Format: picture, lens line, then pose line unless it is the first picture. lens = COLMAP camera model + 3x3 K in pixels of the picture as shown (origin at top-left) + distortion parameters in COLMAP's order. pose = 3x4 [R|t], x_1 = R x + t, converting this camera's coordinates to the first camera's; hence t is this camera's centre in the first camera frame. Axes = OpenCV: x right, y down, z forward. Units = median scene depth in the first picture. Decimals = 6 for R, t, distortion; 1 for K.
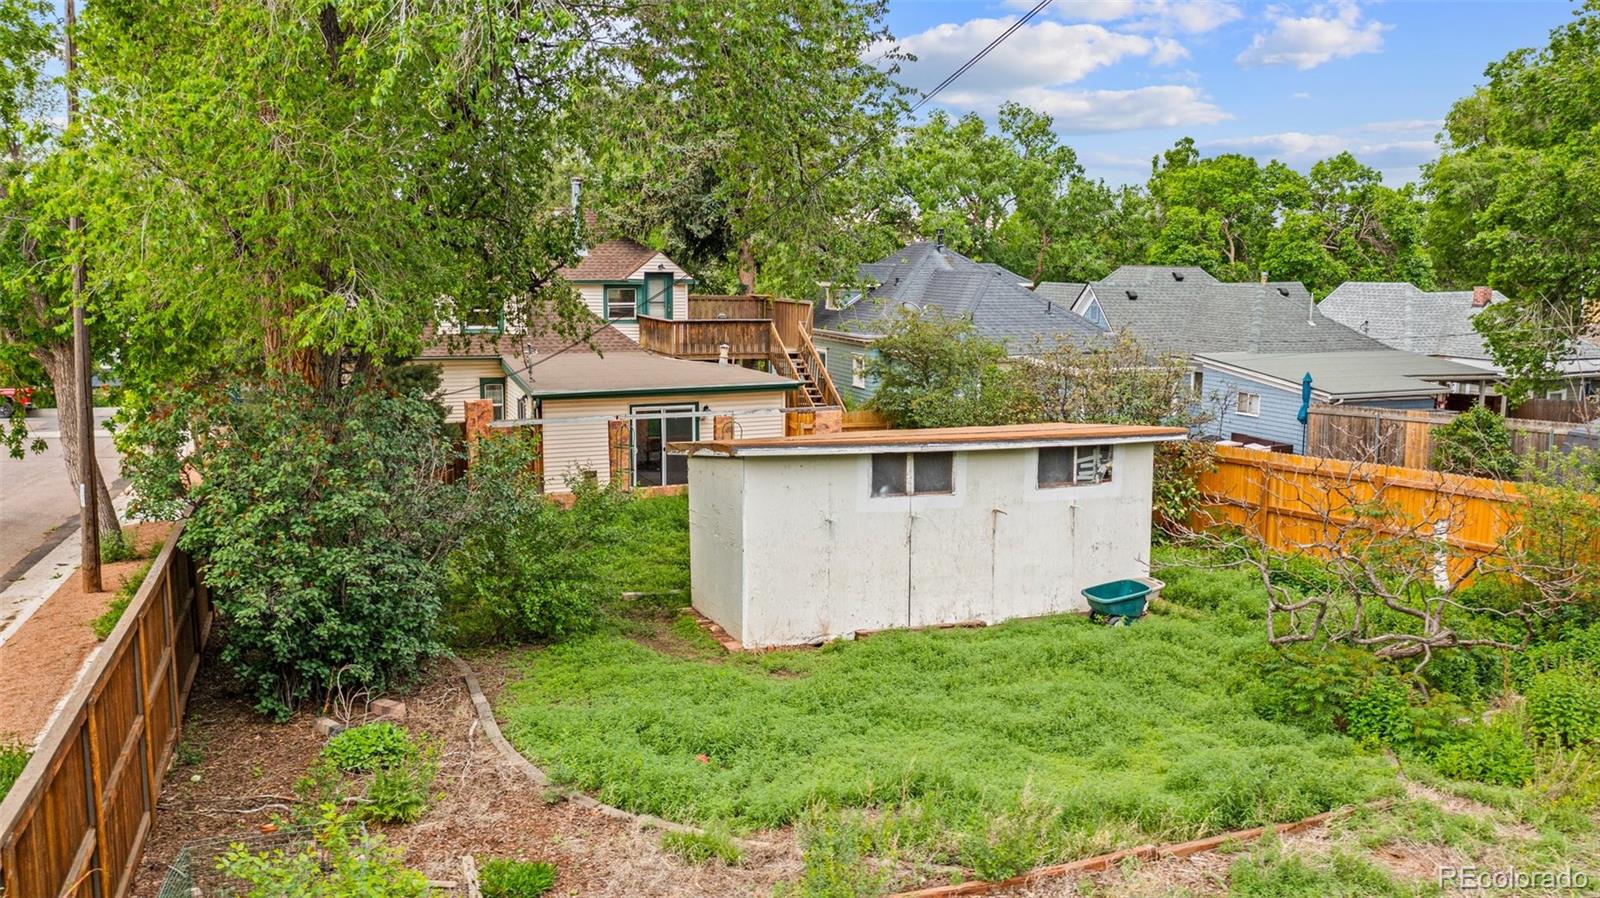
lens RADIAL K [[1267.4, 0, 800.0], [0, 1267.4, 449.0], [0, 0, 1]] dist [-0.019472, 0.011027]
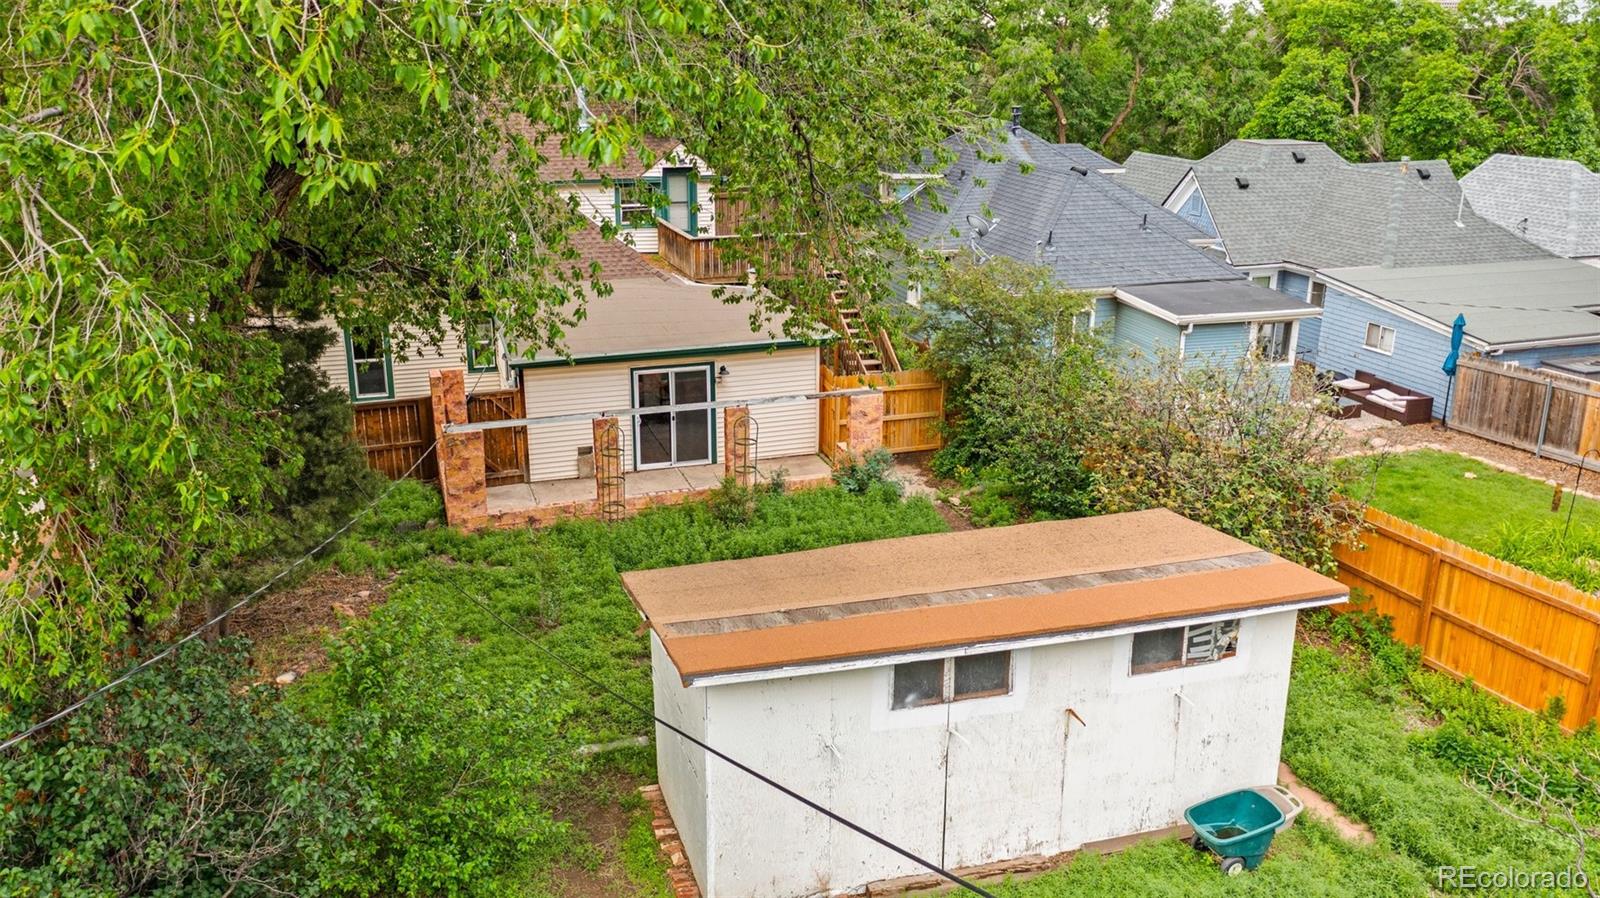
lens RADIAL K [[1267.4, 0, 800.0], [0, 1267.4, 449.0], [0, 0, 1]] dist [-0.019472, 0.011027]
pose [[0.998438, 0.016550, -0.053366, 0.020185], [-0.007584, 0.986426, 0.164032, -0.110145], [0.055356, -0.163371, 0.985010, 0.164257]]
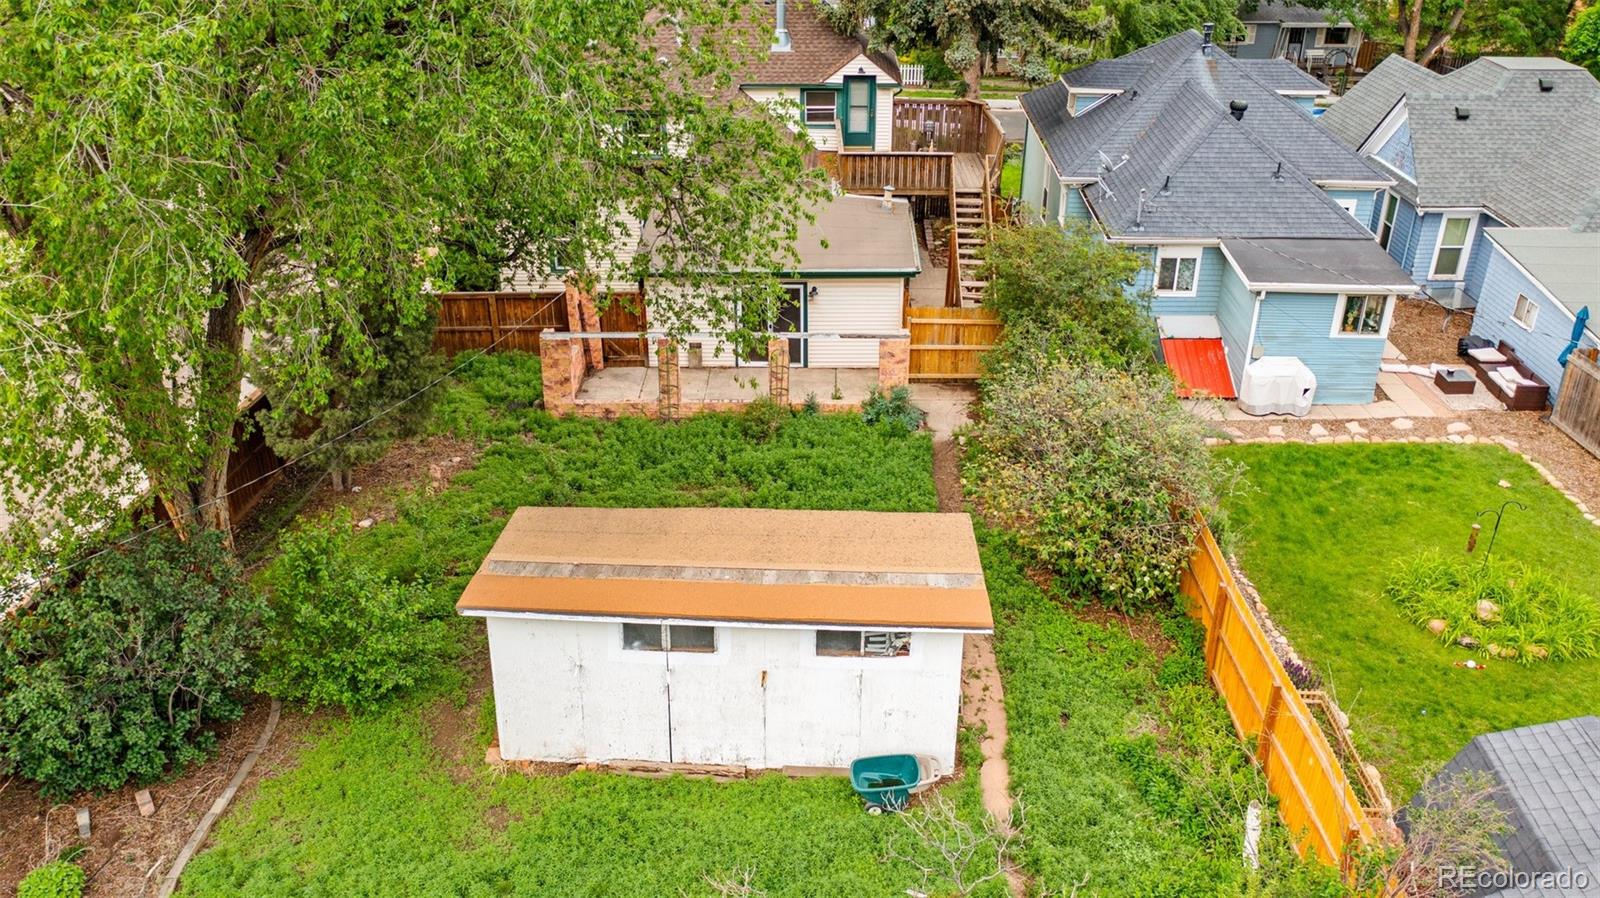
lens RADIAL K [[1263.2, 0, 800.0], [0, 1263.2, 449.0], [0, 0, 1]] dist [-0.010805, 0.005326]
pose [[0.923052, 0.172841, -0.343660, 0.248544], [-0.050719, 0.940257, 0.336666, -0.224855], [0.381318, -0.293330, 0.876672, 0.116508]]
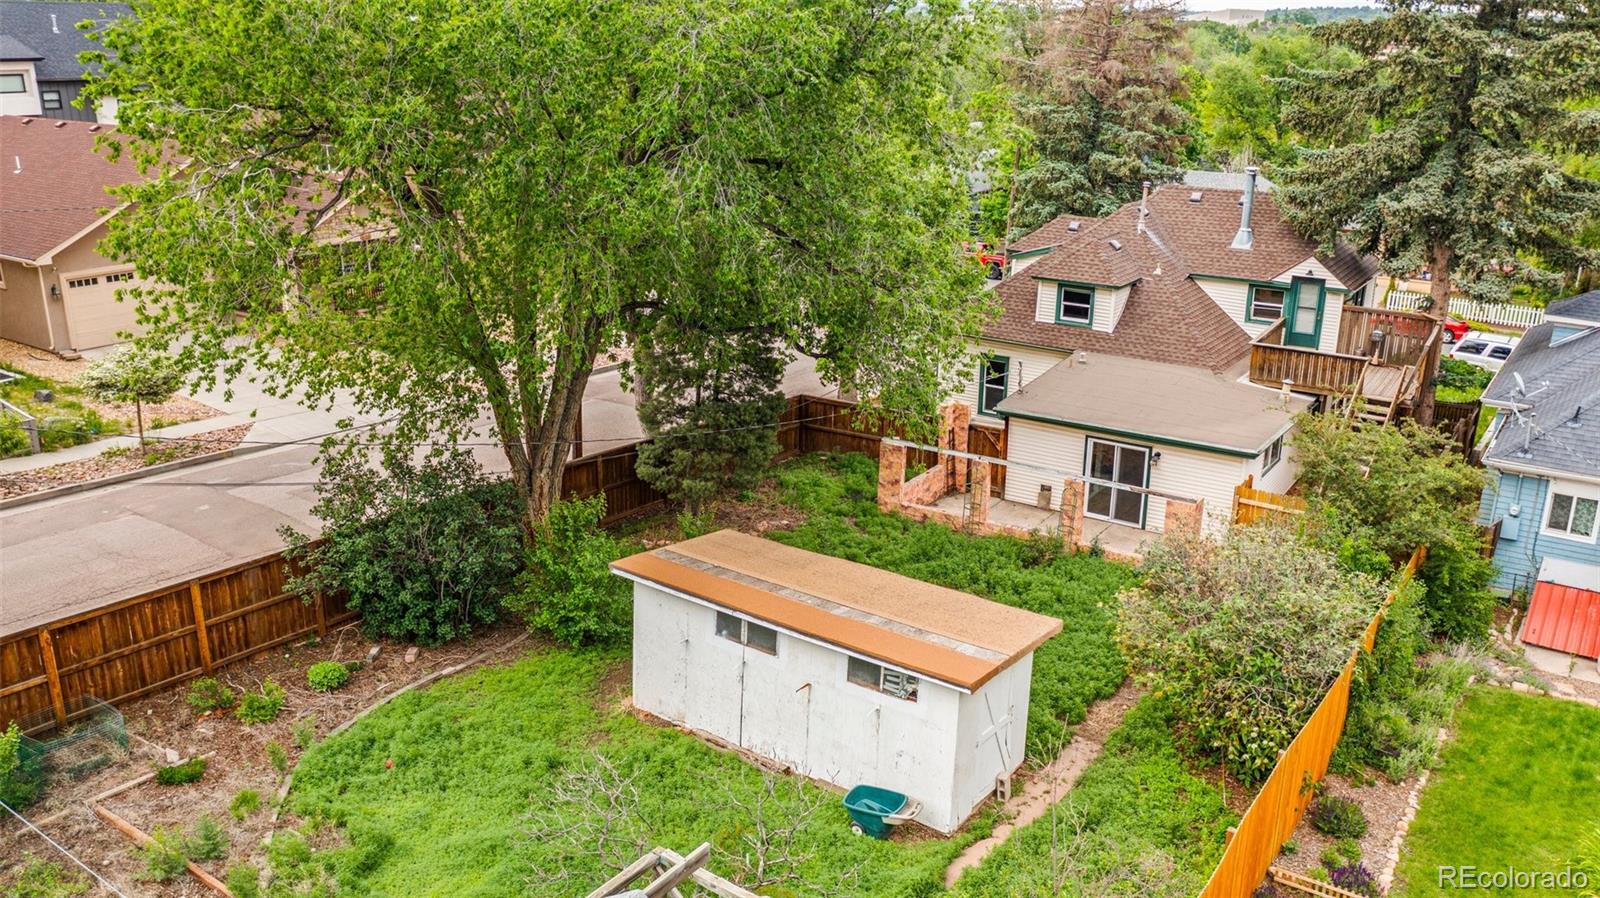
lens RADIAL K [[1263.2, 0, 800.0], [0, 1263.2, 449.0], [0, 0, 1]] dist [-0.010805, 0.005326]
pose [[0.571576, 0.257161, -0.779211, 0.504963], [-0.127267, 0.965913, 0.225423, -0.210914], [0.810620, -0.029678, 0.584821, 0.179037]]
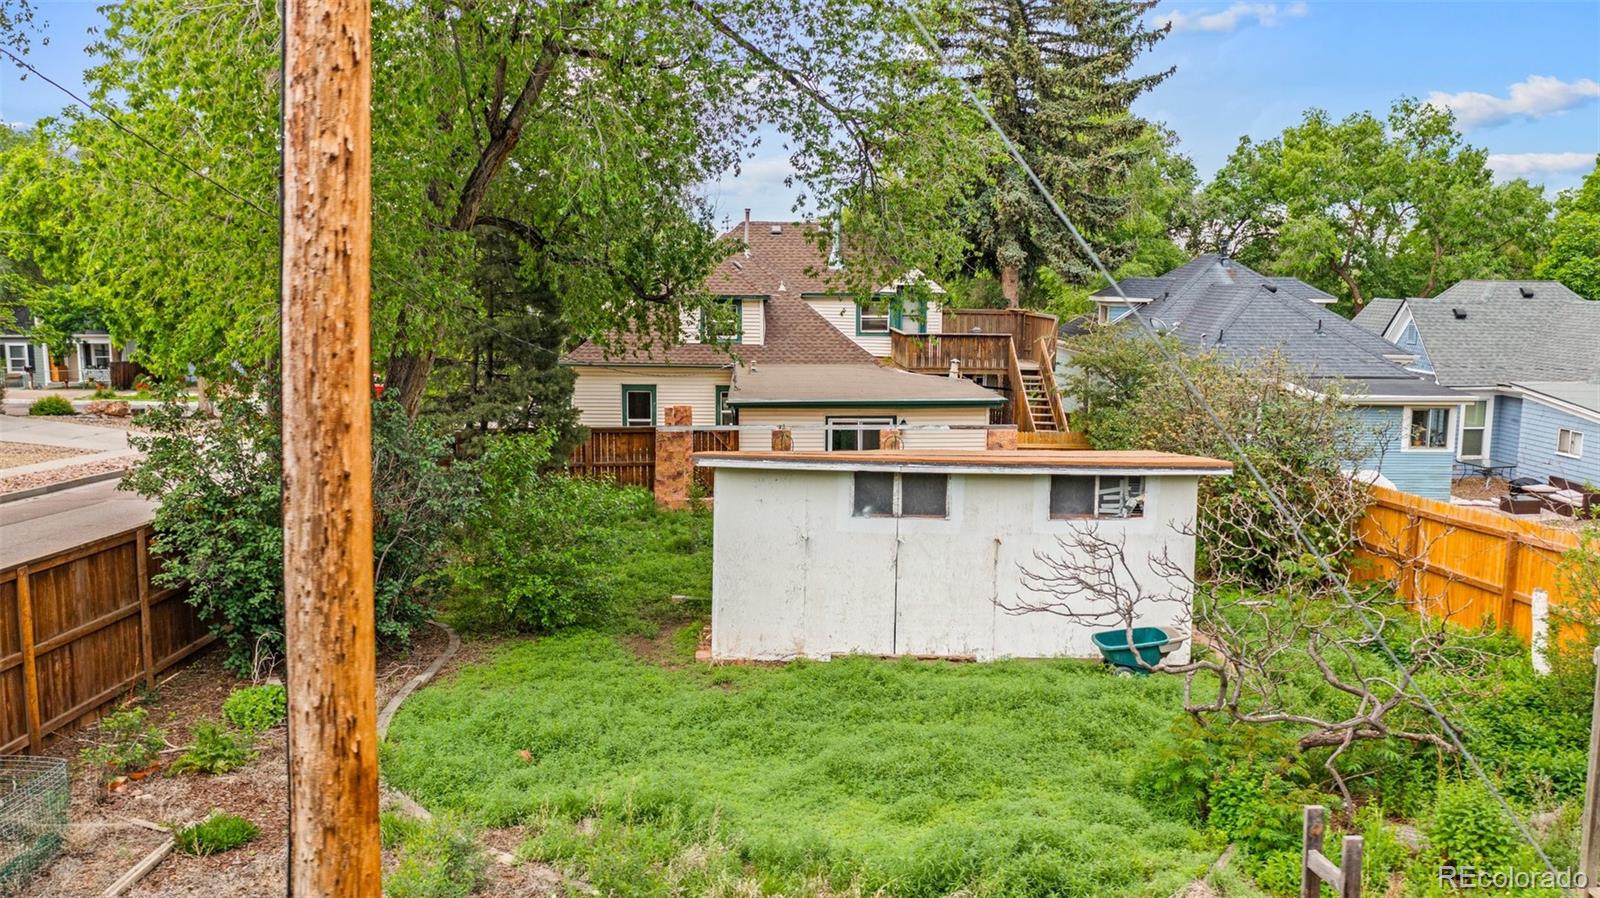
lens RADIAL K [[1267.4, 0, 800.0], [0, 1267.4, 449.0], [0, 0, 1]] dist [-0.019472, 0.011027]
pose [[0.941883, 0.046173, -0.332753, 0.169267], [-0.049851, 0.998753, -0.002521, -0.004434], [0.332222, 0.018963, 0.943011, 0.036355]]
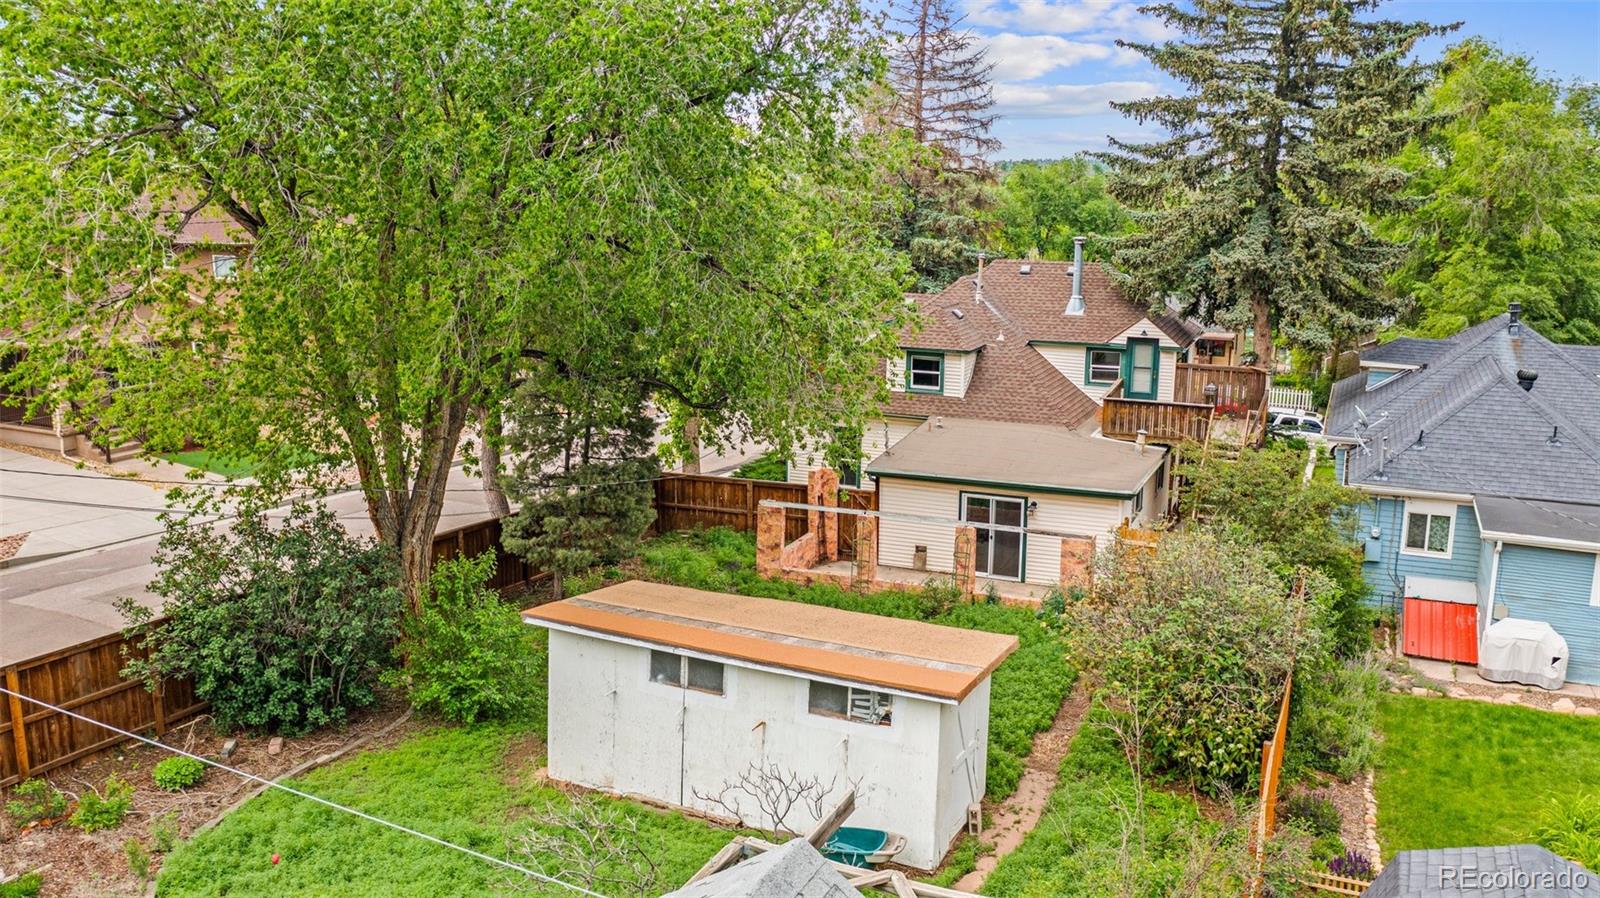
lens RADIAL K [[1267.4, 0, 800.0], [0, 1267.4, 449.0], [0, 0, 1]] dist [-0.019472, 0.011027]
pose [[0.715316, 0.143480, -0.683913, 0.438688], [-0.107368, 0.989639, 0.095321, -0.140901], [0.690504, 0.005246, 0.723310, 0.145770]]
